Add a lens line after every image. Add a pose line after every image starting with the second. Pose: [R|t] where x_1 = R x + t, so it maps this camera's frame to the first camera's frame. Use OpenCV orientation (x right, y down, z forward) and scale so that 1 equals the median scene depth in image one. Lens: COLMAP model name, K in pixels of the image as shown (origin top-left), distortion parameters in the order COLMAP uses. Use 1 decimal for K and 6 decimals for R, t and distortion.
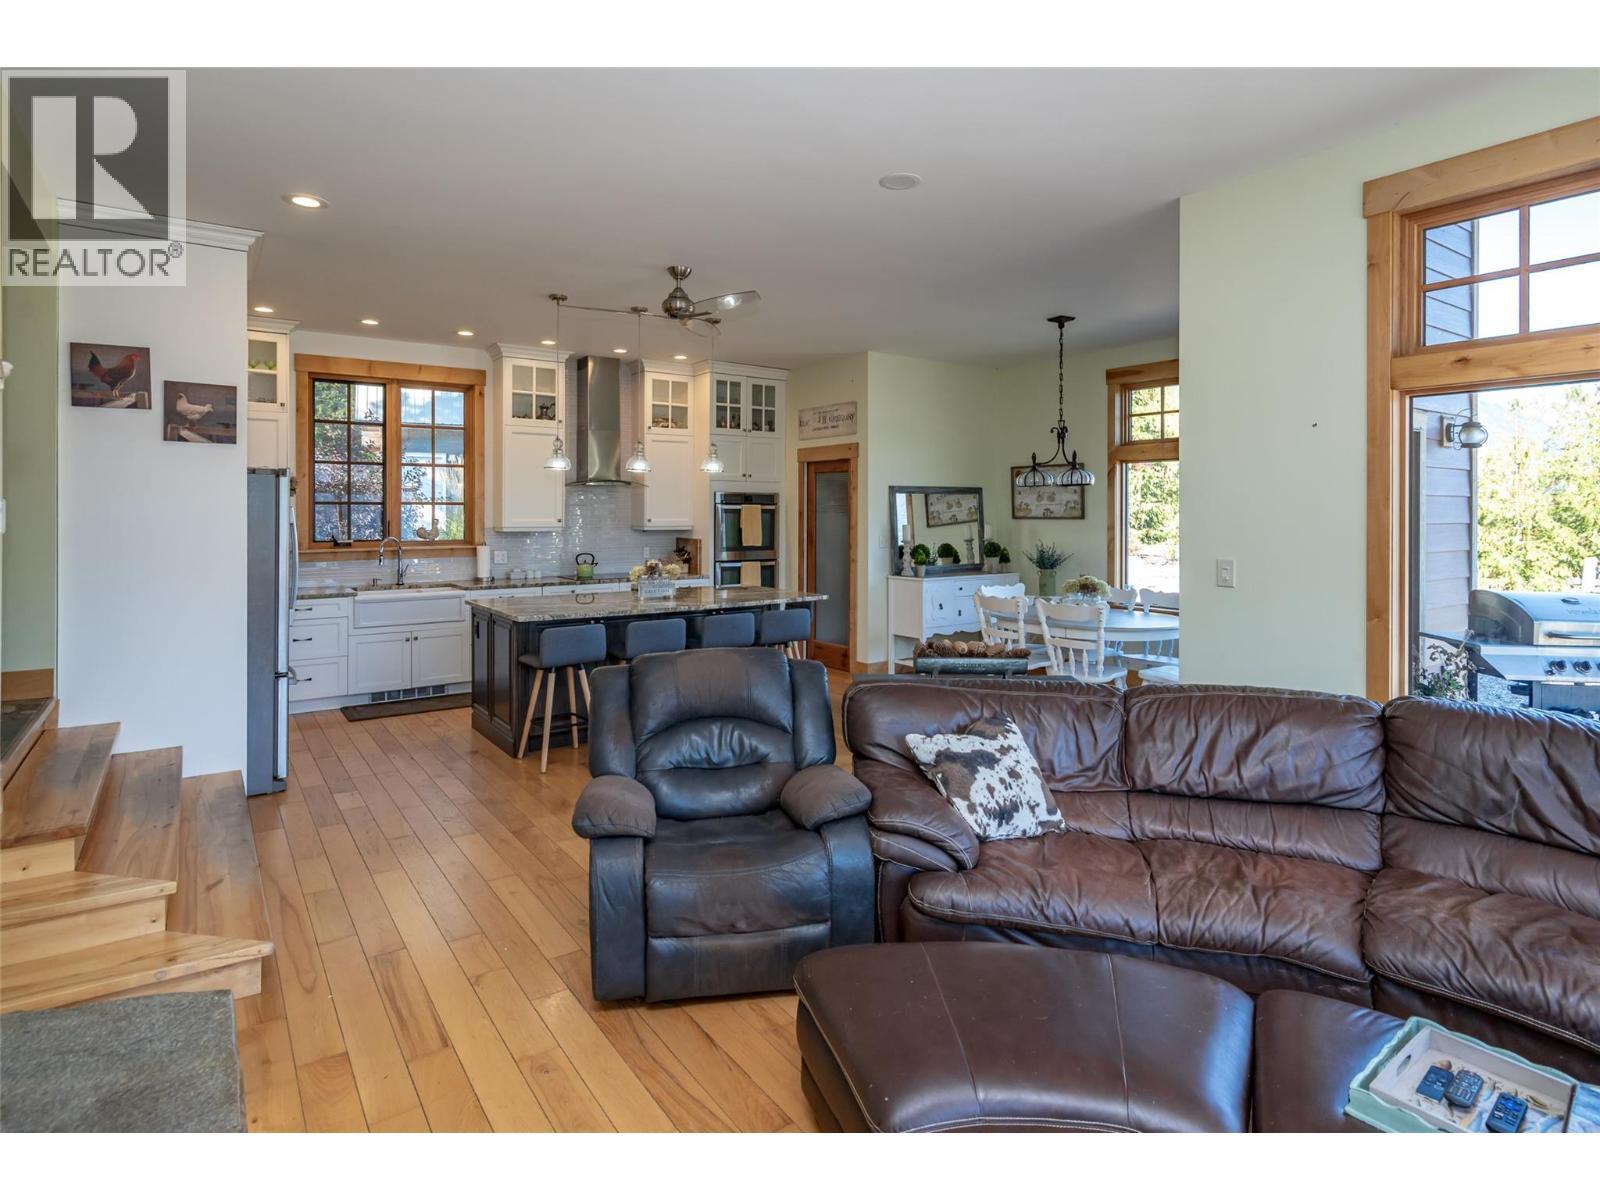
lens RADIAL K [[872.9, 0, 816.5], [0, 872.9, 516.4], [0, 0, 1]] dist [-0.008523, -0.000635]
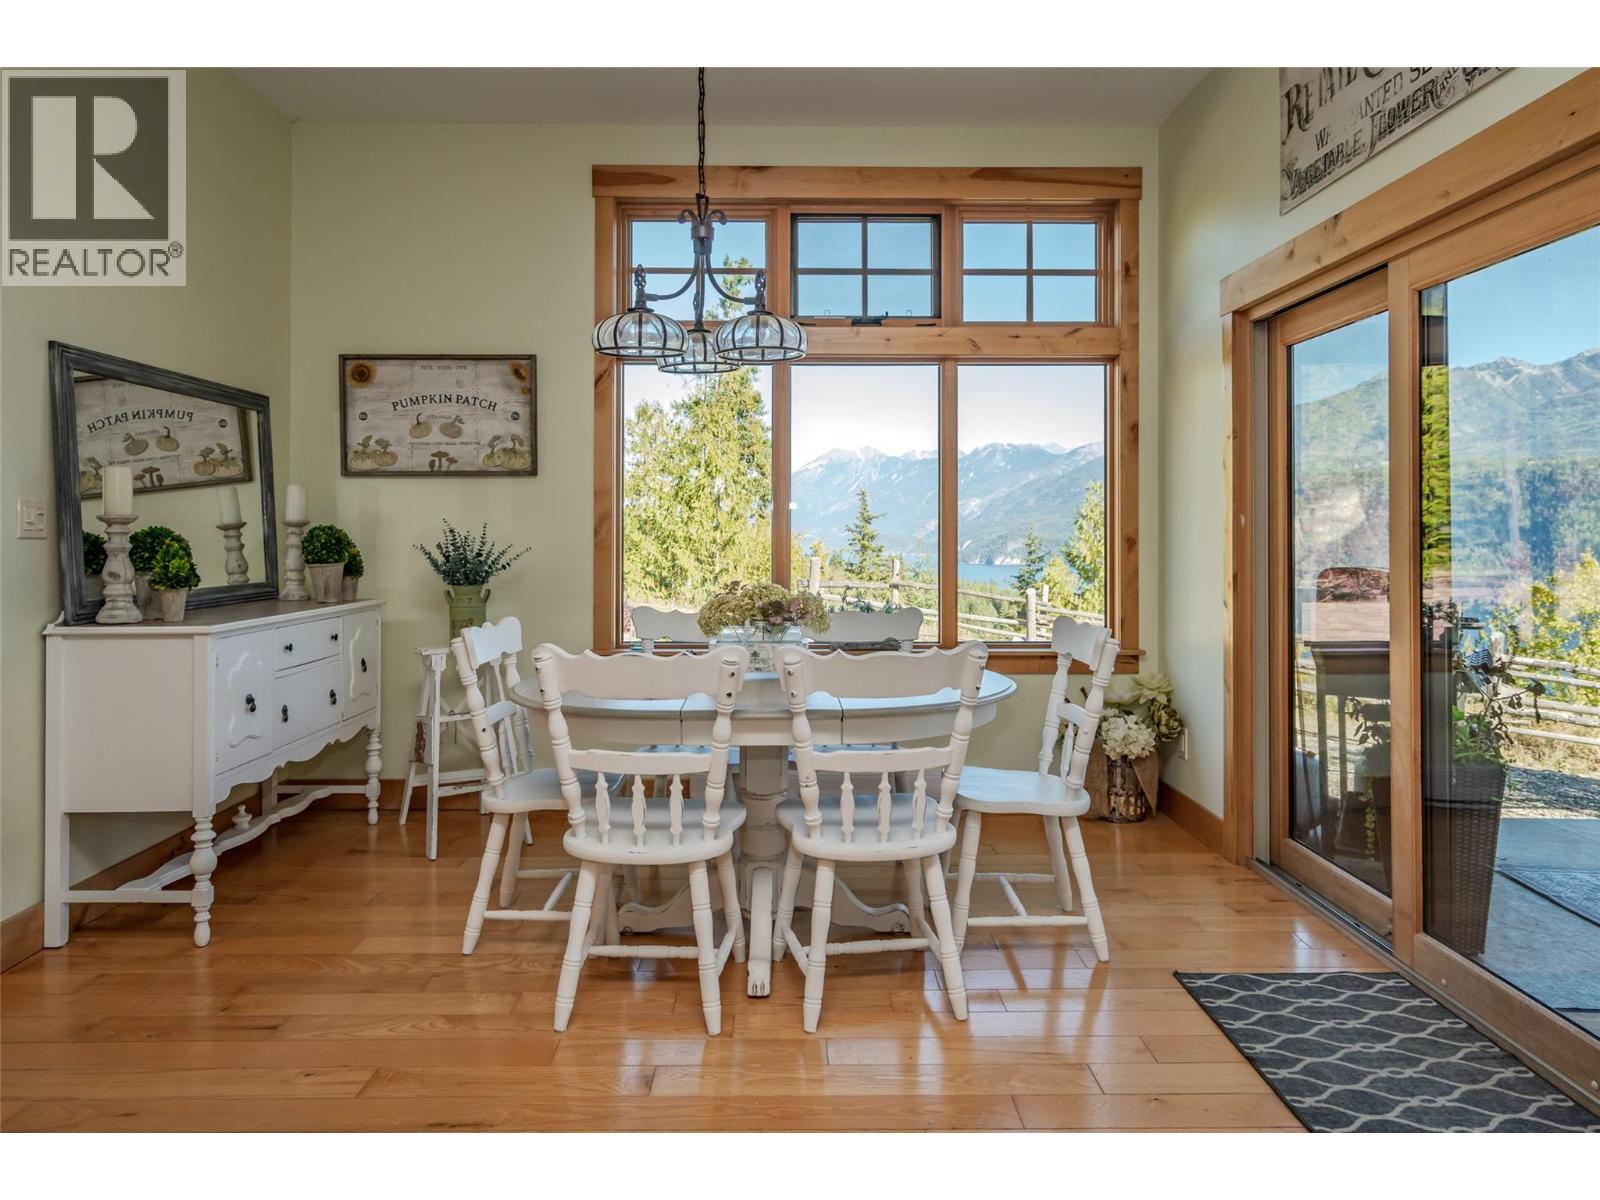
lens RADIAL K [[1004.3, 0, 798.6], [0, 1004.3, 530.1], [0, 0, 1]] dist [0.004634, 0.004094]
pose [[0.582576, 0.000637, 0.812776, -0.052143], [0.007953, 0.999947, -0.006485, 0.036866], [-0.812738, 0.010242, 0.582540, 0.558504]]
